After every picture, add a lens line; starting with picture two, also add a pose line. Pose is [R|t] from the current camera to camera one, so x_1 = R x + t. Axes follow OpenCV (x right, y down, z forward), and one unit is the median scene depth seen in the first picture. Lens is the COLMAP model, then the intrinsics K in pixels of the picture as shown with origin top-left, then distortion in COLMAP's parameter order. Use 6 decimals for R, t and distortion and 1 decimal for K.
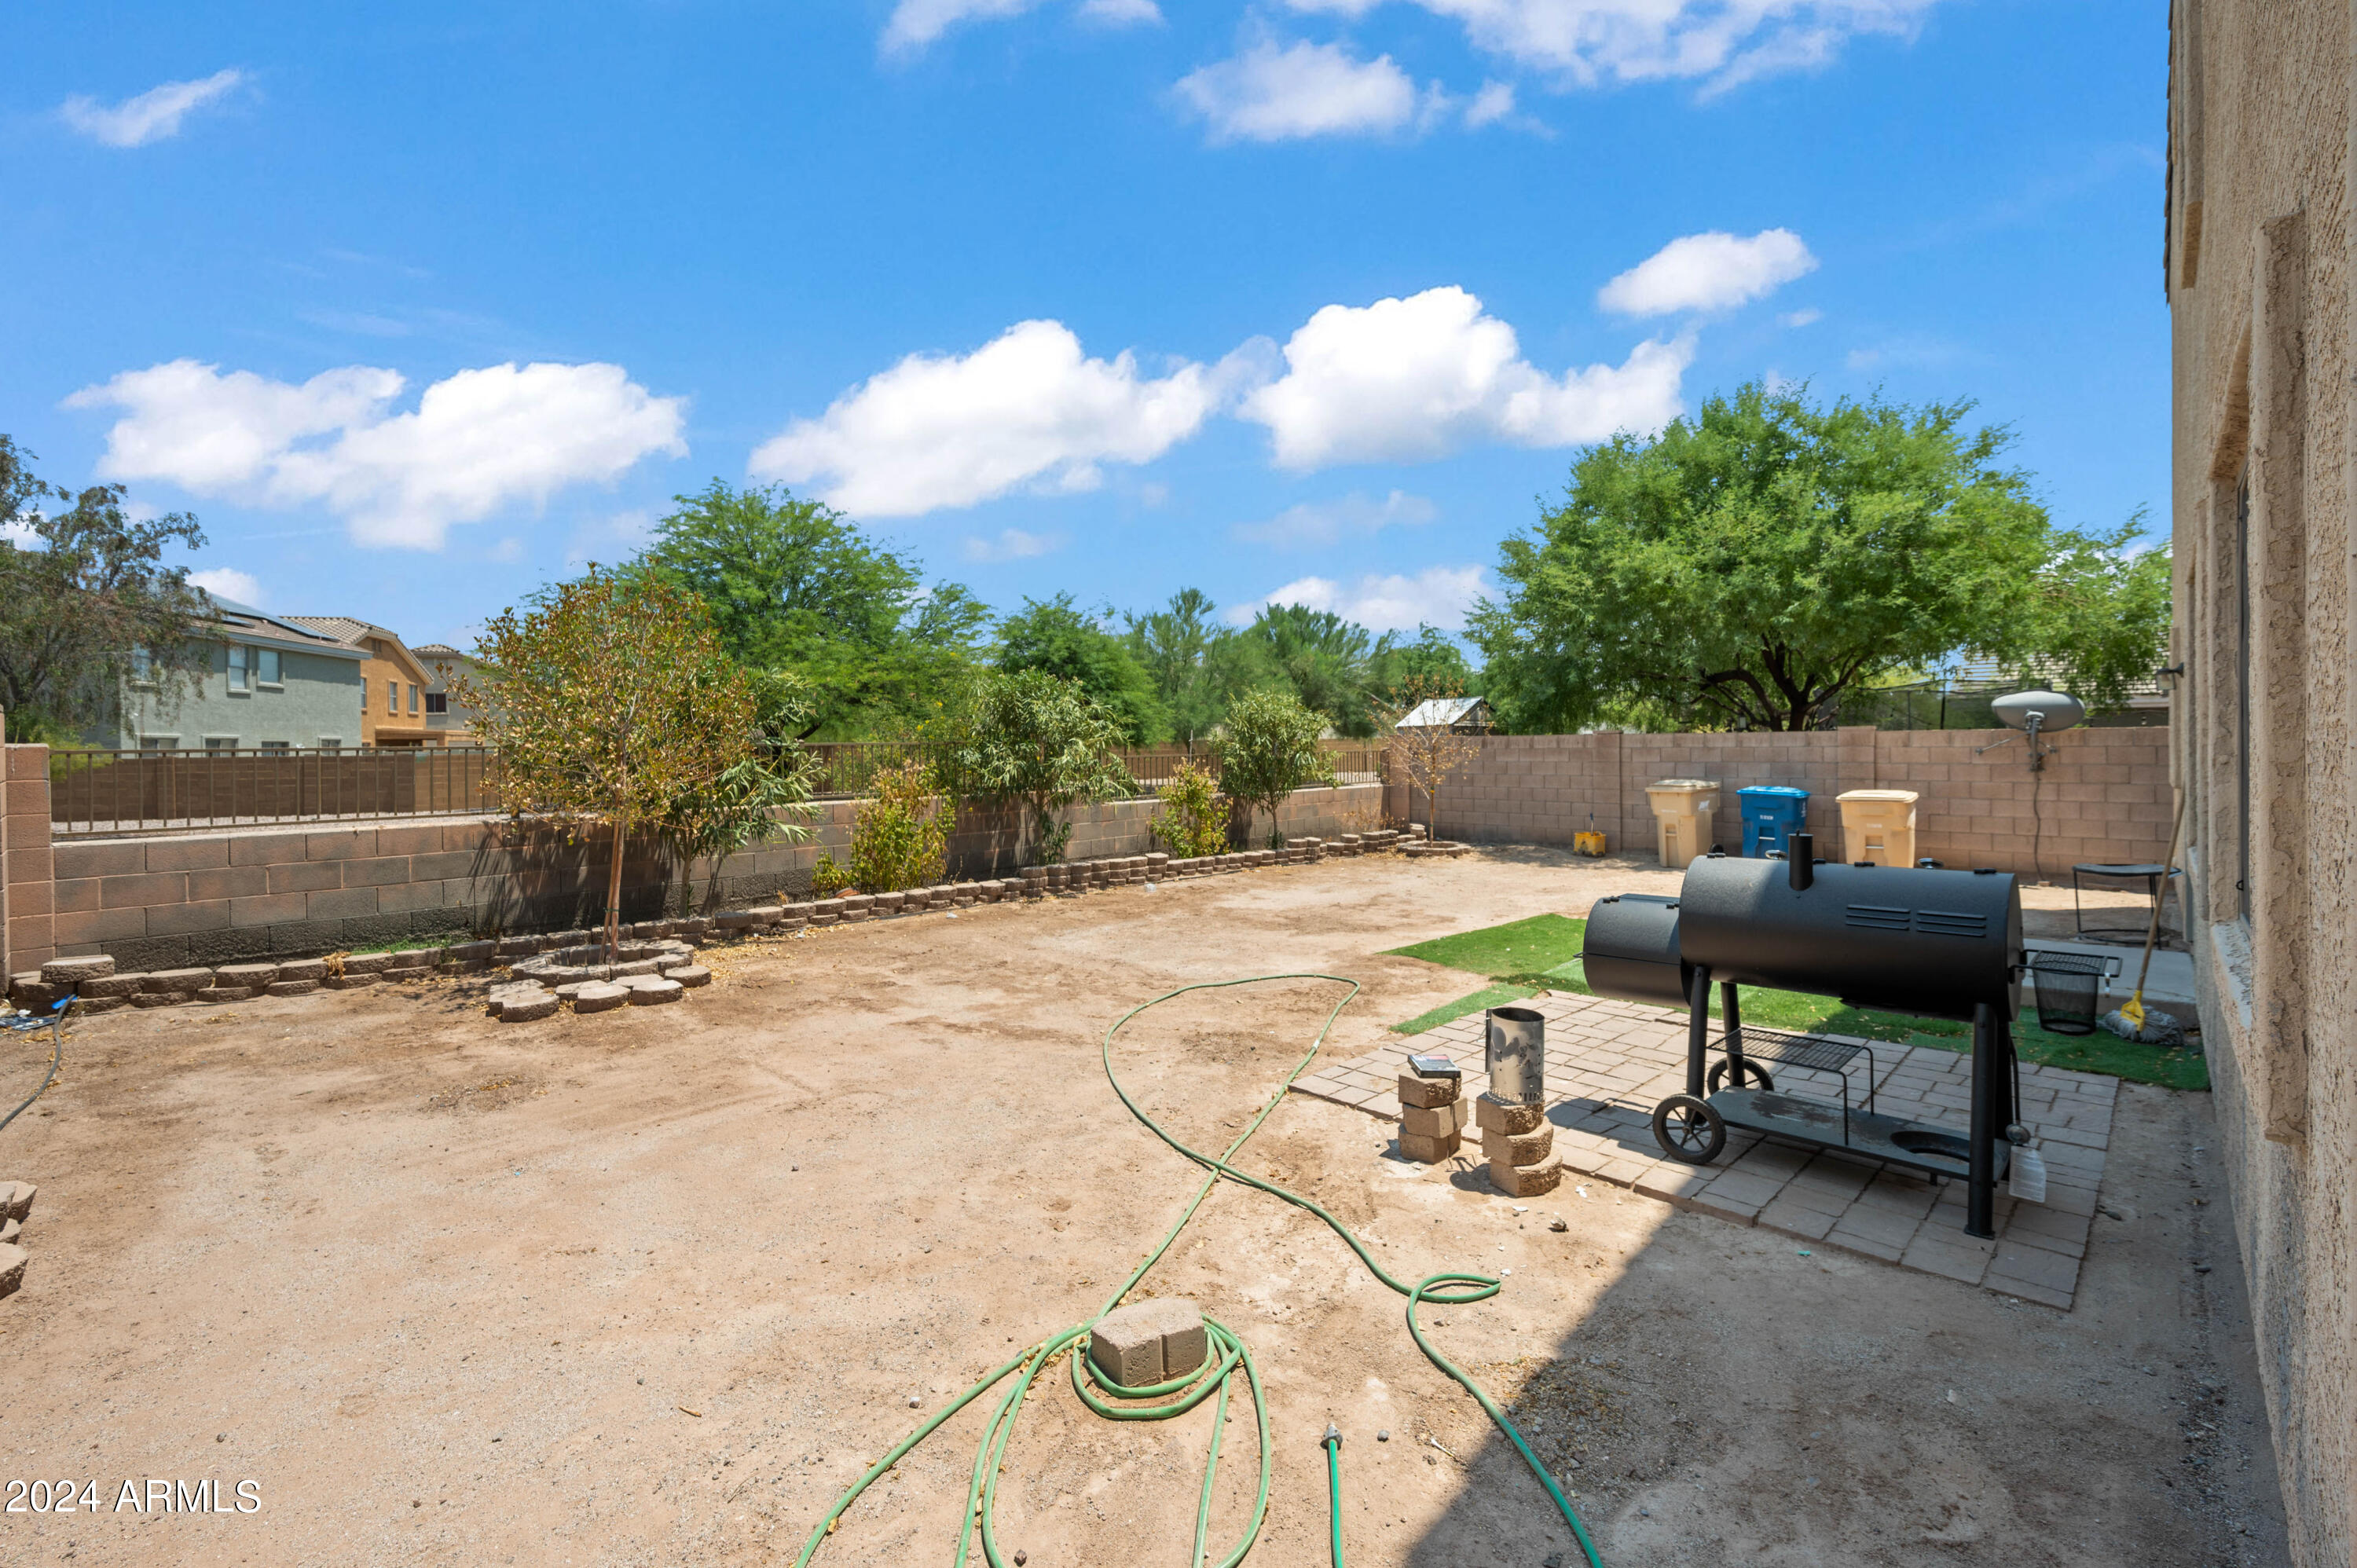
lens RADIAL K [[1020.8, 0, 1178.5], [0, 1020.8, 784.0], [0, 0, 1]] dist [-0.001498, -0.000297]
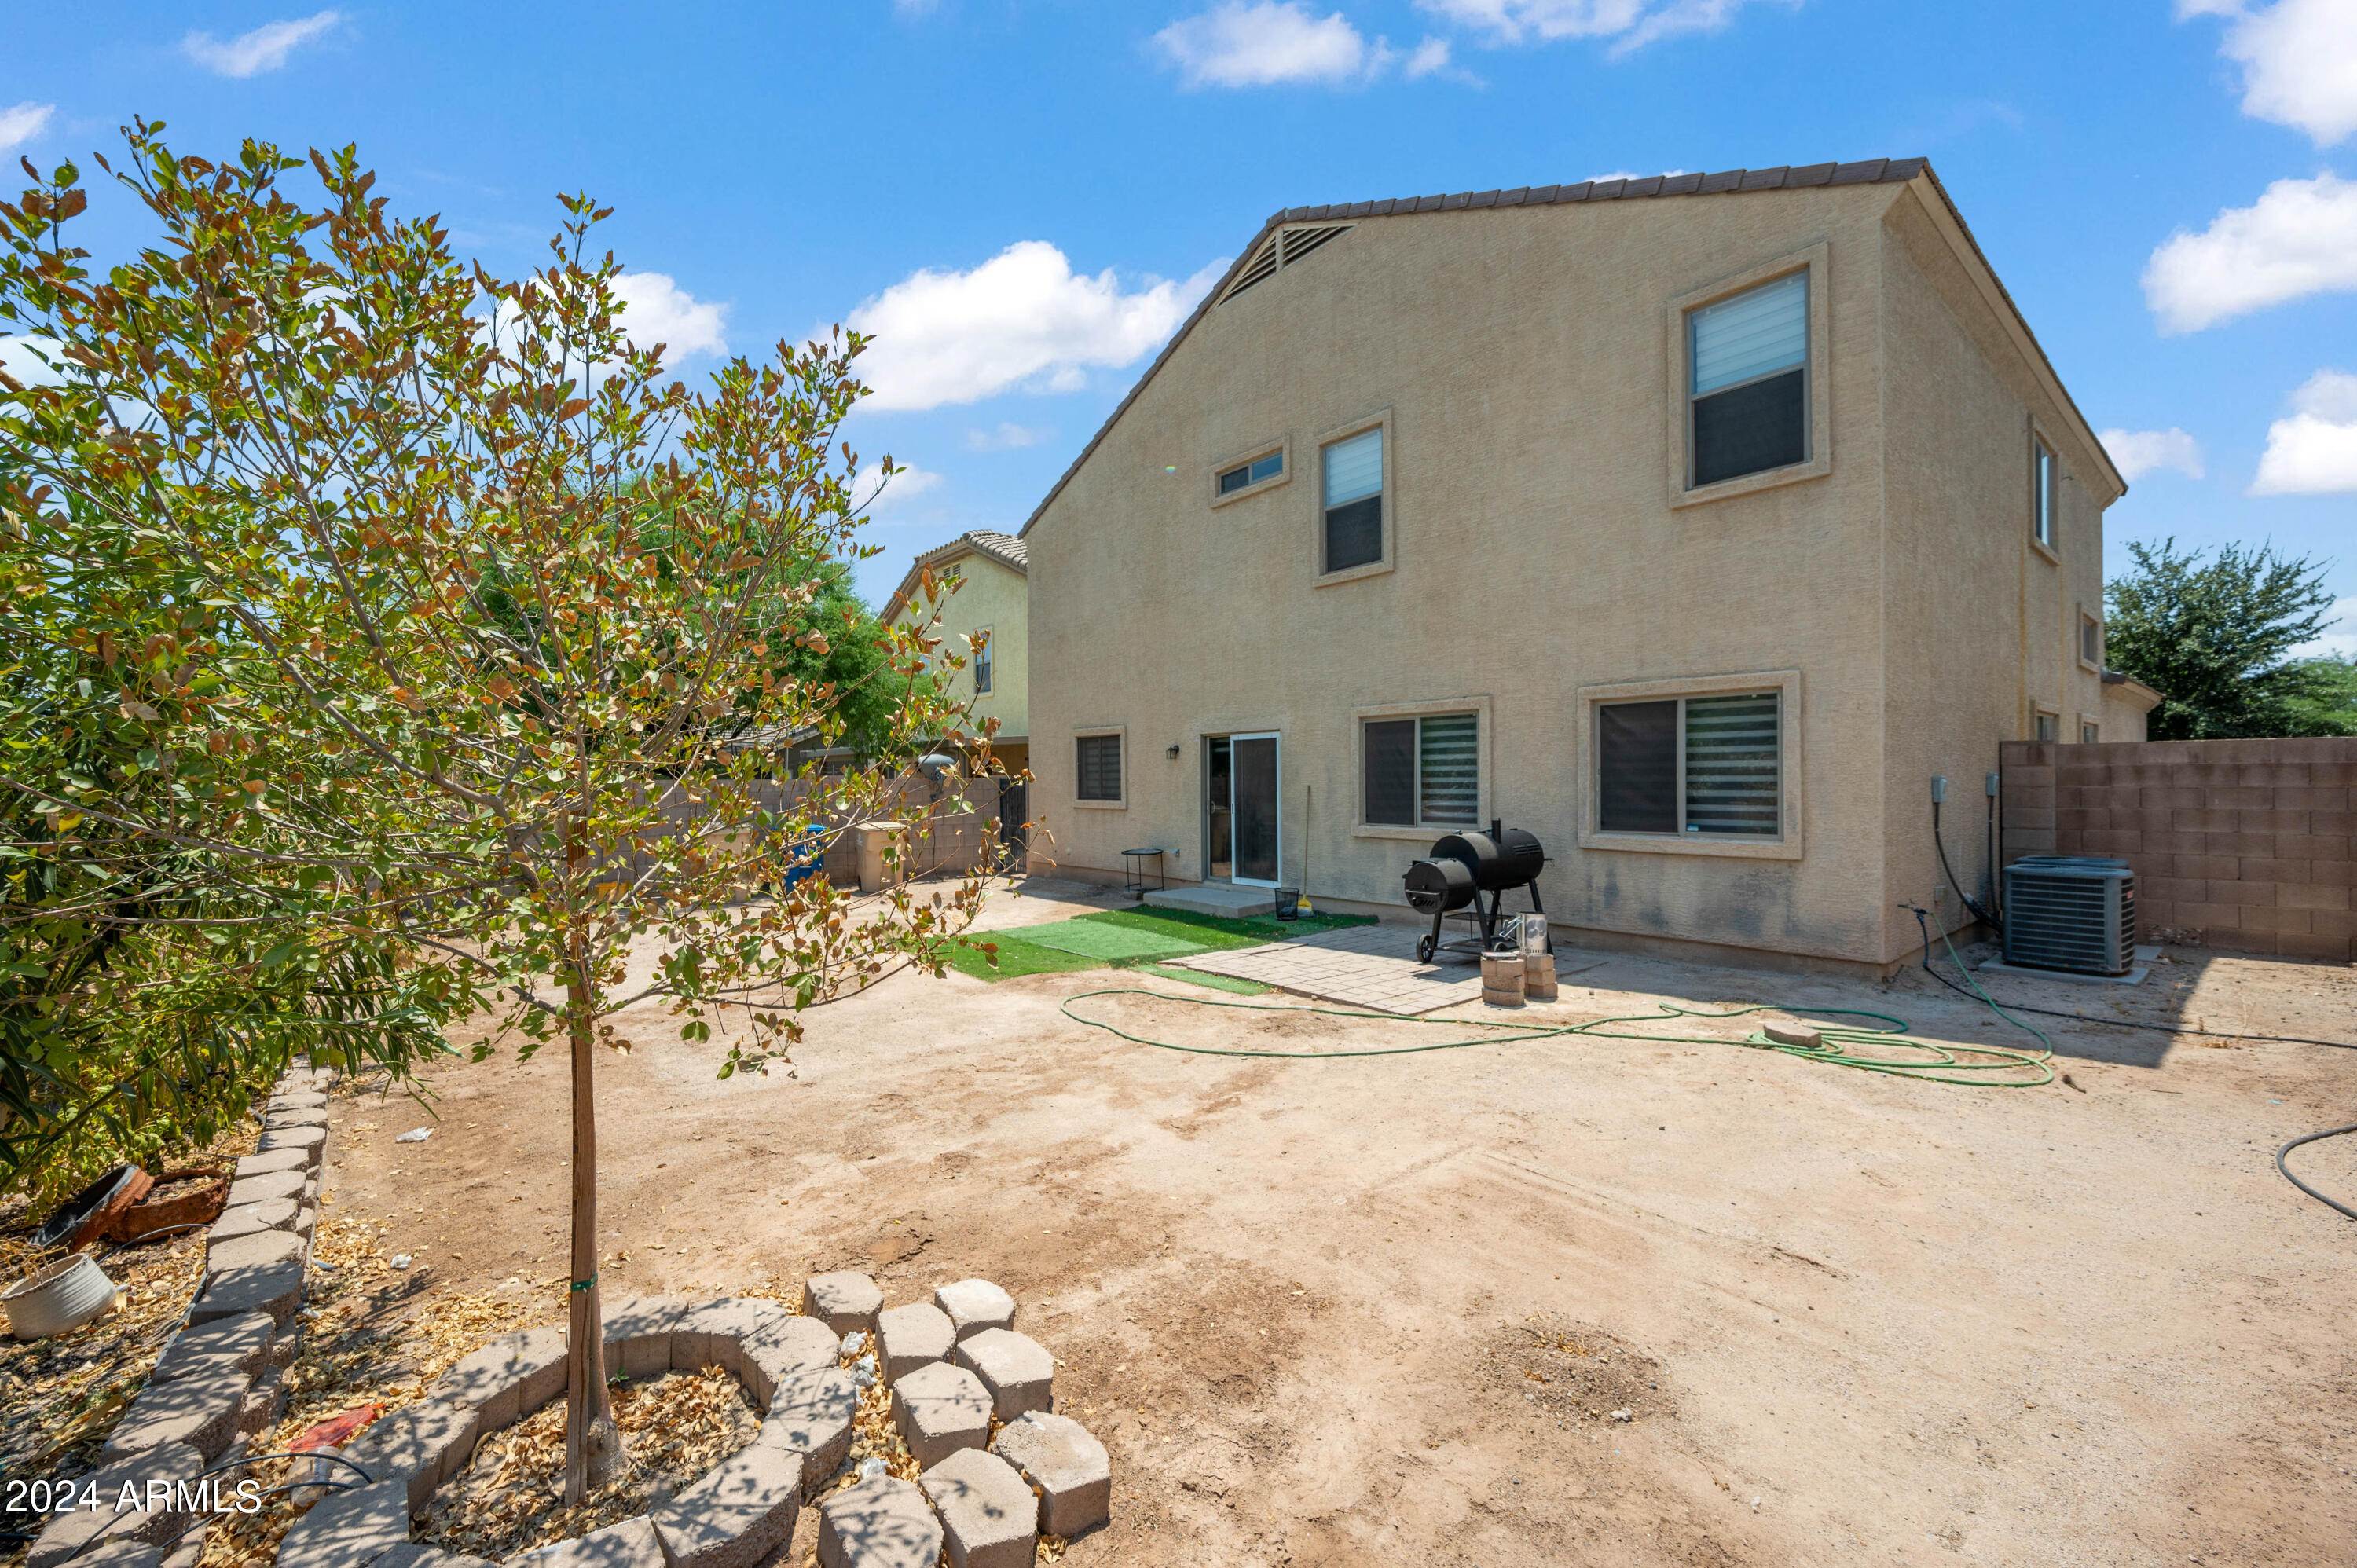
lens RADIAL K [[925.6, 0, 1178.5], [0, 925.6, 784.0], [0, 0, 1]] dist [0.013532, 0.000259]
pose [[0.104441, 0.007518, 0.994503, -1.182761], [0.037606, 0.999226, -0.011503, -0.034175], [-0.993820, 0.038600, 0.104077, 1.102352]]
